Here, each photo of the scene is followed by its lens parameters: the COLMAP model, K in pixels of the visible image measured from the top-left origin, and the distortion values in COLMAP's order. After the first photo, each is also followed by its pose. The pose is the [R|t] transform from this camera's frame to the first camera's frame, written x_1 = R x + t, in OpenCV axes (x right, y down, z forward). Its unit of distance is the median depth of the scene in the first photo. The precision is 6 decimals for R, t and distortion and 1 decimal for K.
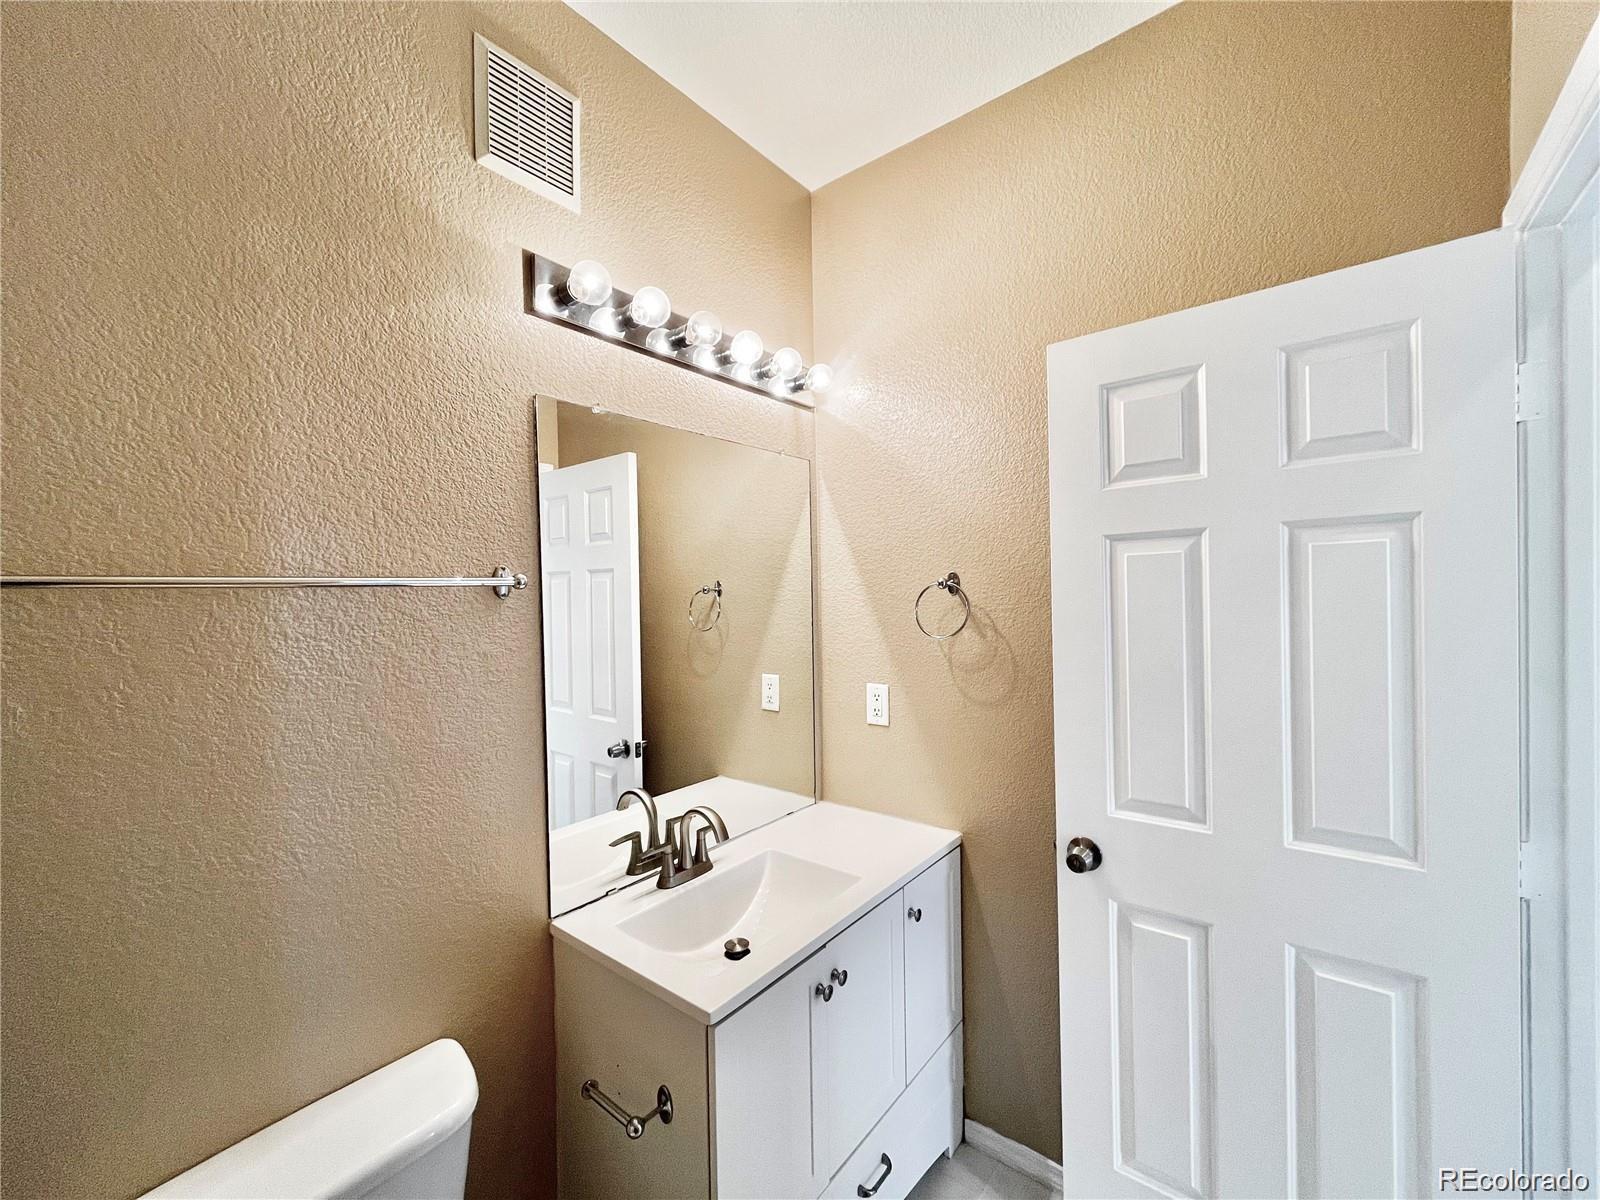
lens RADIAL K [[651.4, 0, 800.0], [0, 651.4, 600.0], [0, 0, 1]] dist [-0.001182, -0.000139]
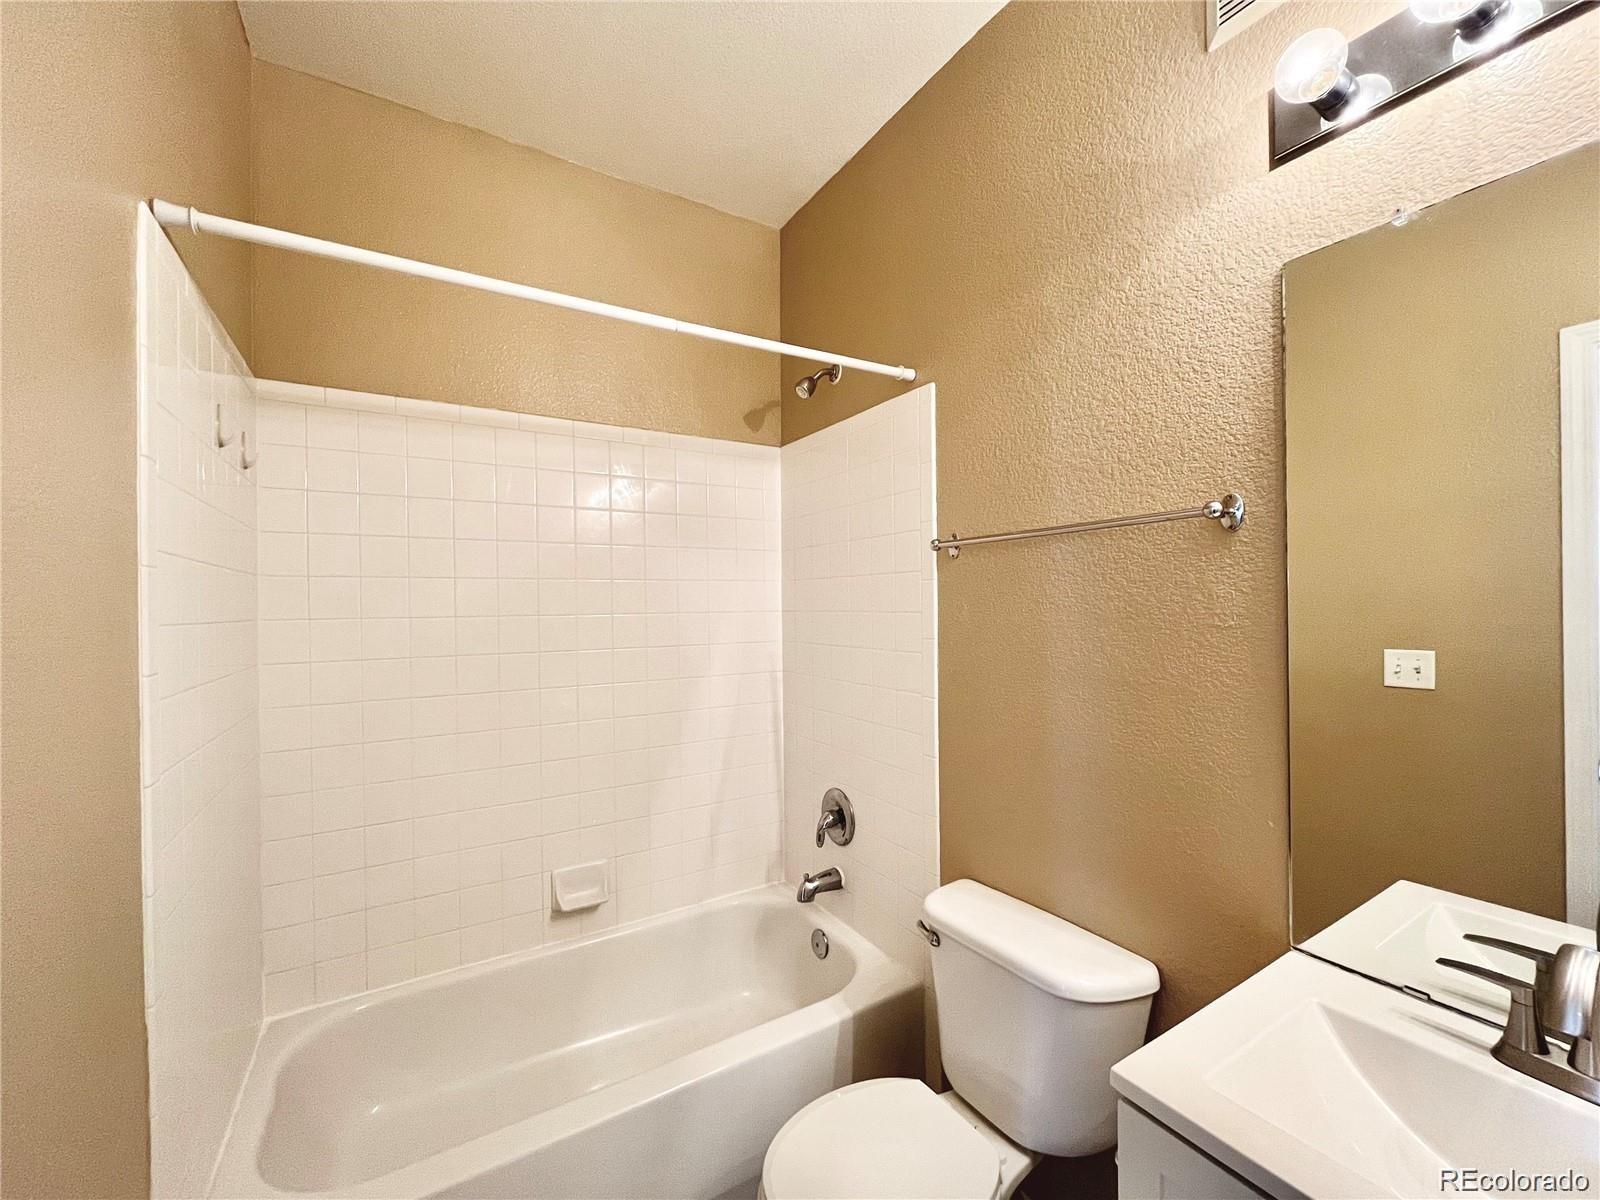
lens RADIAL K [[651.4, 0, 800.0], [0, 651.4, 600.0], [0, 0, 1]] dist [-0.001182, -0.000139]
pose [[-0.338679, 0.015175, -0.940780, 0.608251], [0.009902, 0.999872, 0.012563, 0.079602], [0.940850, -0.005061, -0.338786, 0.830572]]
